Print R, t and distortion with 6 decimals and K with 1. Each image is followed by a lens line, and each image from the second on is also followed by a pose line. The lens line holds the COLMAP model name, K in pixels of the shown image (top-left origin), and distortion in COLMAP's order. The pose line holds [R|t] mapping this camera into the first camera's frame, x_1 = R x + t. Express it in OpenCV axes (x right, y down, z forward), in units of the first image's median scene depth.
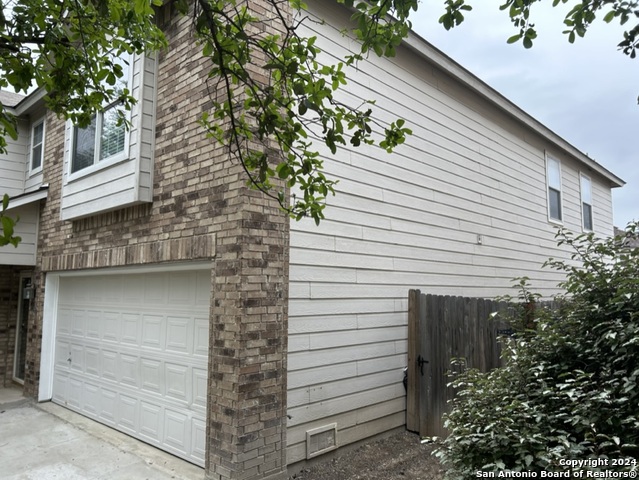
lens RADIAL K [[483.4, 0, 319.2], [0, 483.4, 239.1], [0, 0, 1]] dist [0.050355, -0.058381]
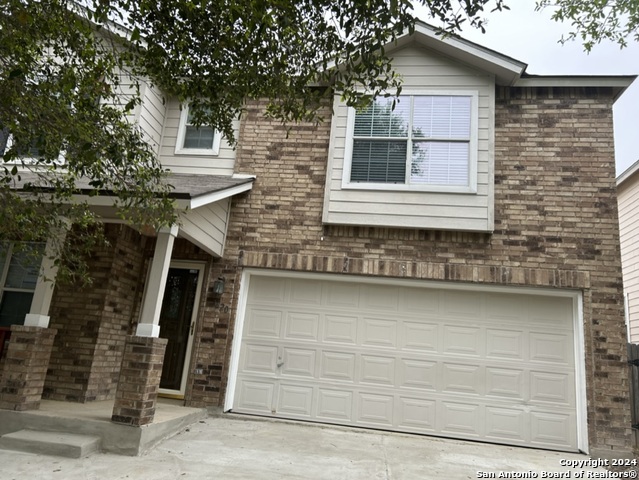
lens RADIAL K [[483.4, 0, 318.6], [0, 483.4, 240.1], [0, 0, 1]] dist [0.050355, -0.058381]
pose [[0.810767, 0.207120, 0.547501, -1.438769], [-0.149768, 0.977576, -0.148034, 0.197140], [-0.565885, 0.038023, 0.823607, 0.246667]]
